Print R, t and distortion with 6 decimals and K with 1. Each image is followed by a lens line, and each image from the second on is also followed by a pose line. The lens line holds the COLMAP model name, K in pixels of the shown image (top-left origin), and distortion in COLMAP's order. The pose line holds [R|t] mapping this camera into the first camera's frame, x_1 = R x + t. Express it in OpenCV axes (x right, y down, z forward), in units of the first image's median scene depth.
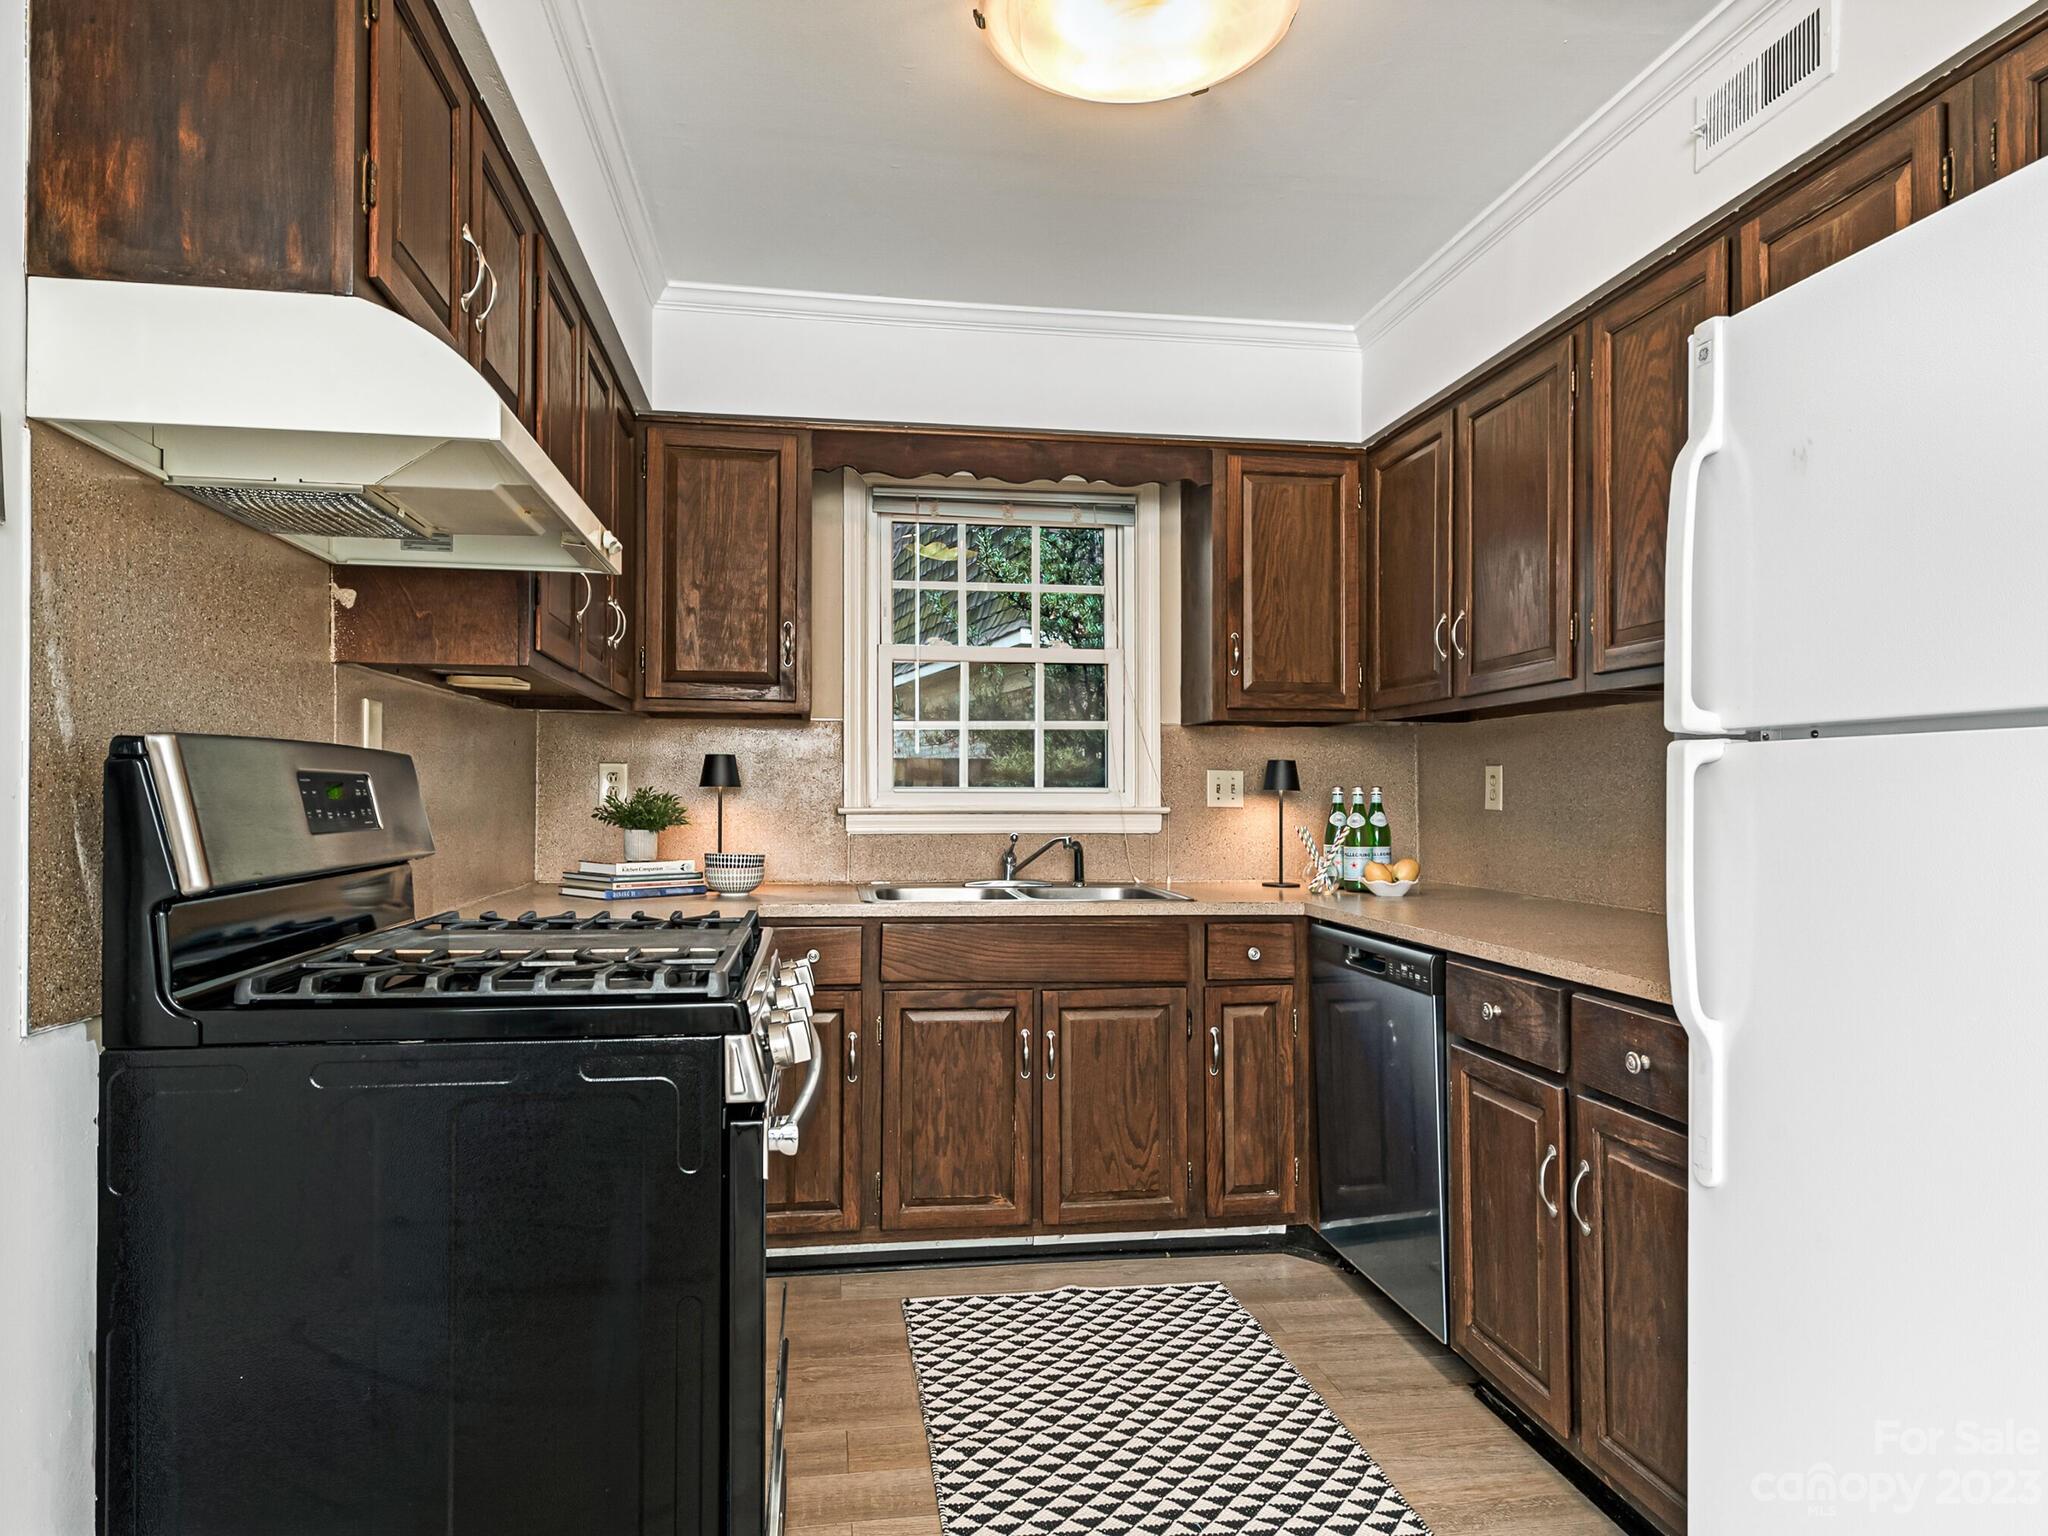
lens RADIAL K [[1218.3, 0, 1011.5], [0, 1218.3, 771.7], [0, 0, 1]] dist [0.008000, -0.001352]
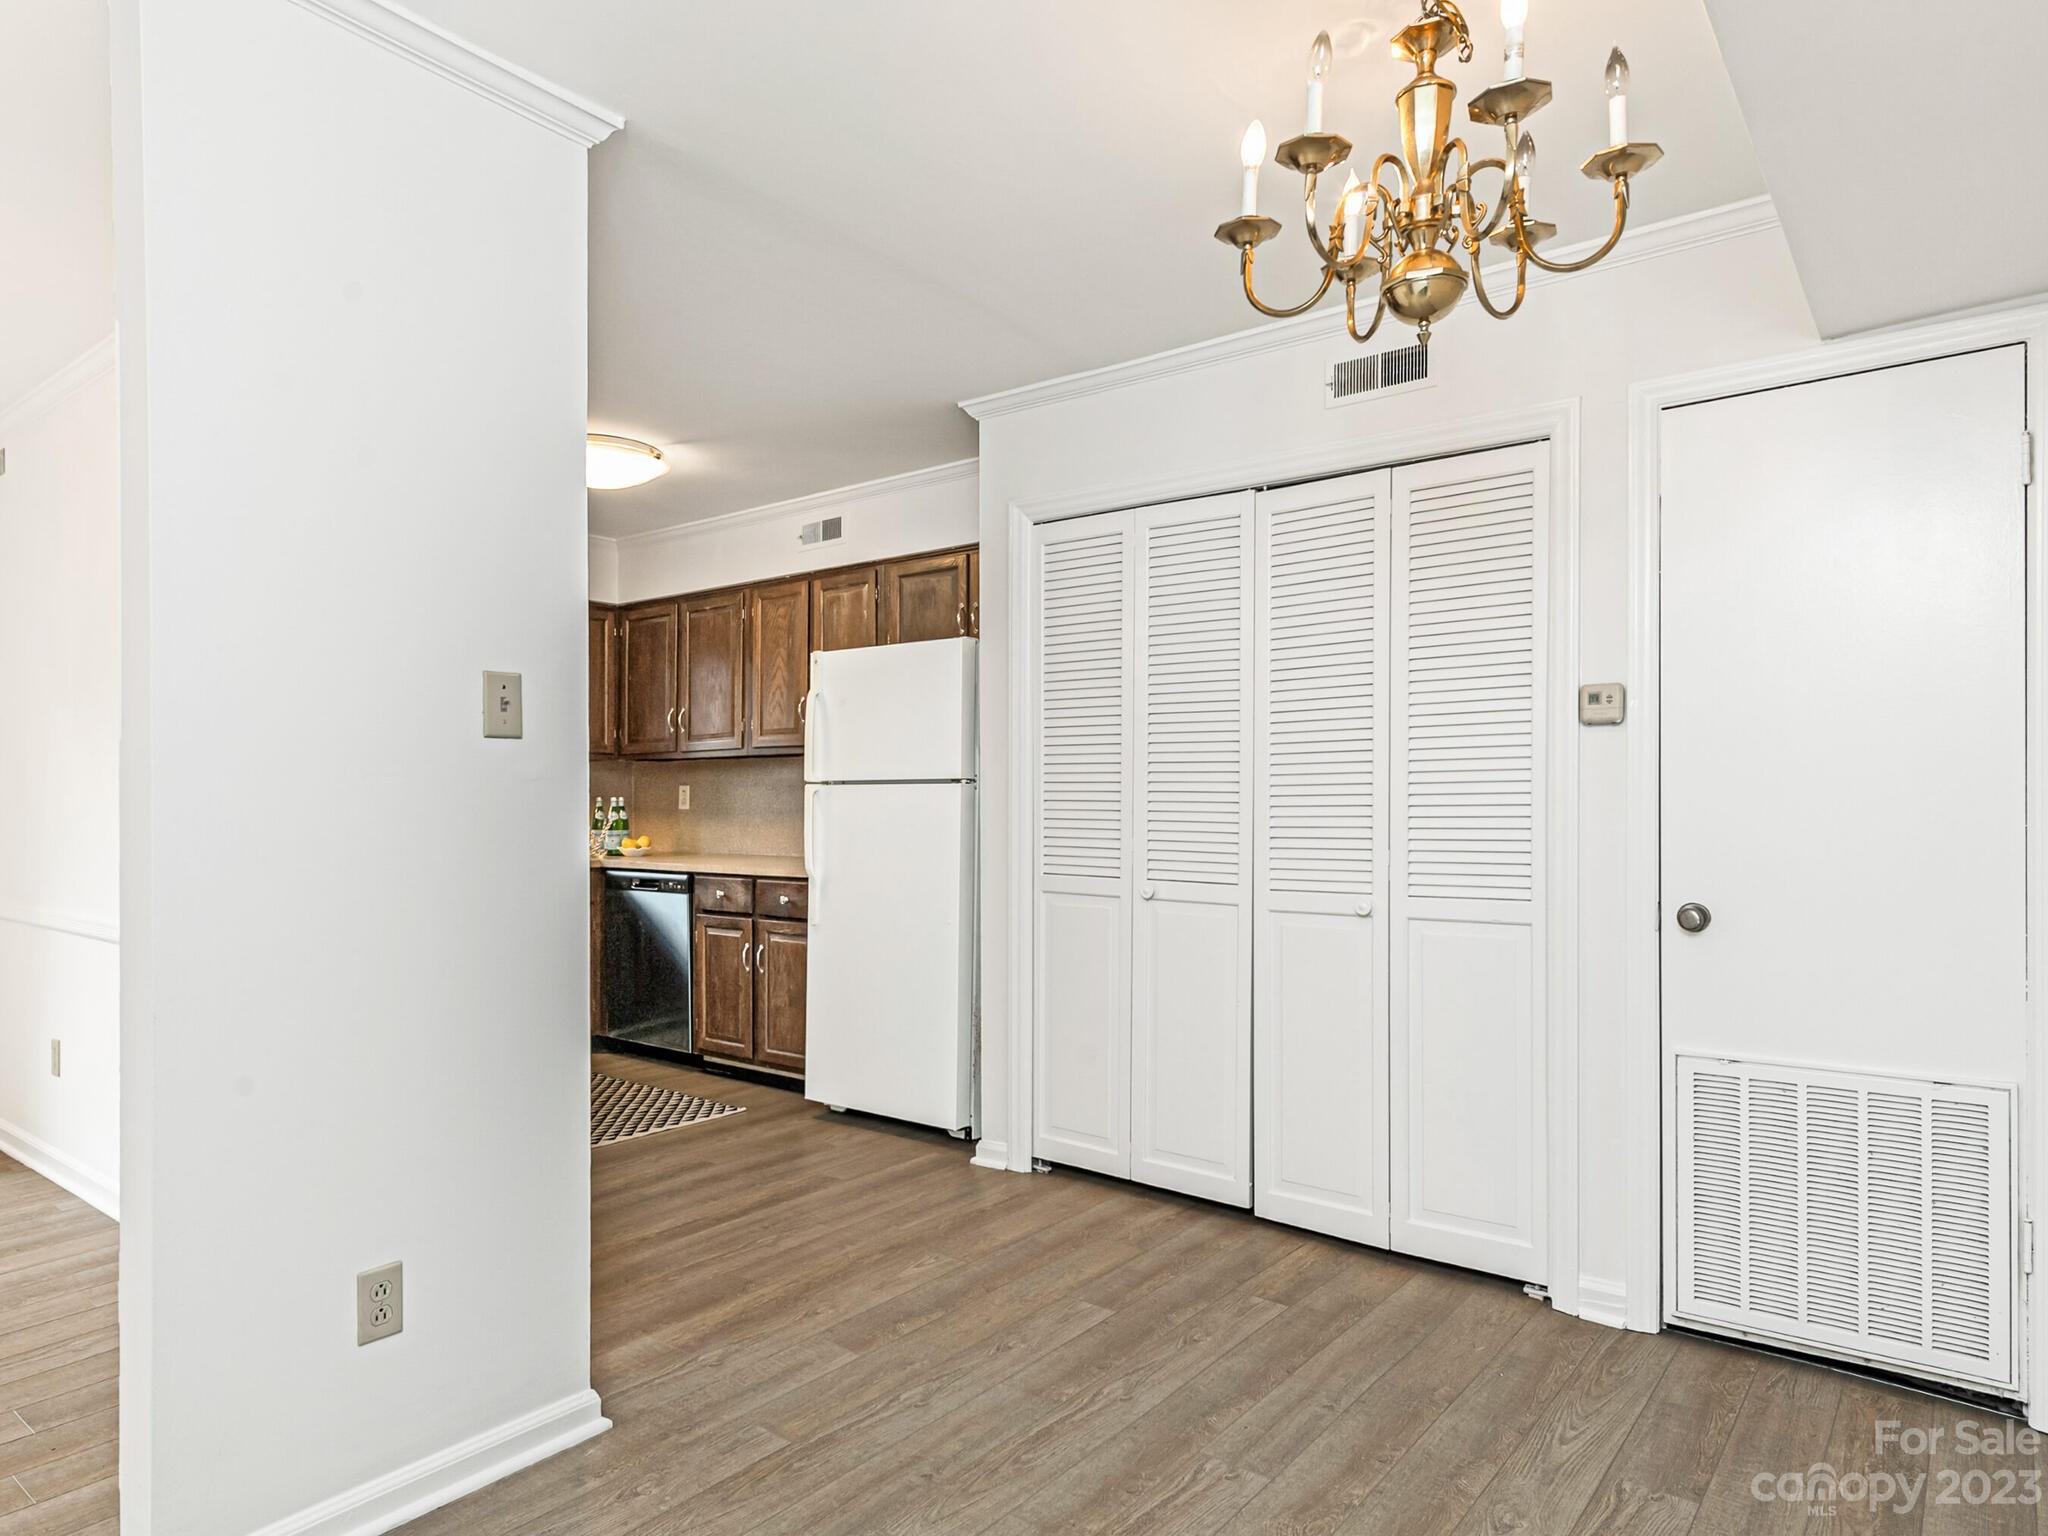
lens RADIAL K [[1218.3, 0, 1020.7], [0, 1218.3, 777.1], [0, 0, 1]] dist [0.008000, -0.001352]
pose [[0.721118, 0.007672, 0.692770, -0.718264], [-0.007847, 0.999965, -0.002905, -0.022282], [-0.692768, -0.003341, 0.721153, -0.958936]]
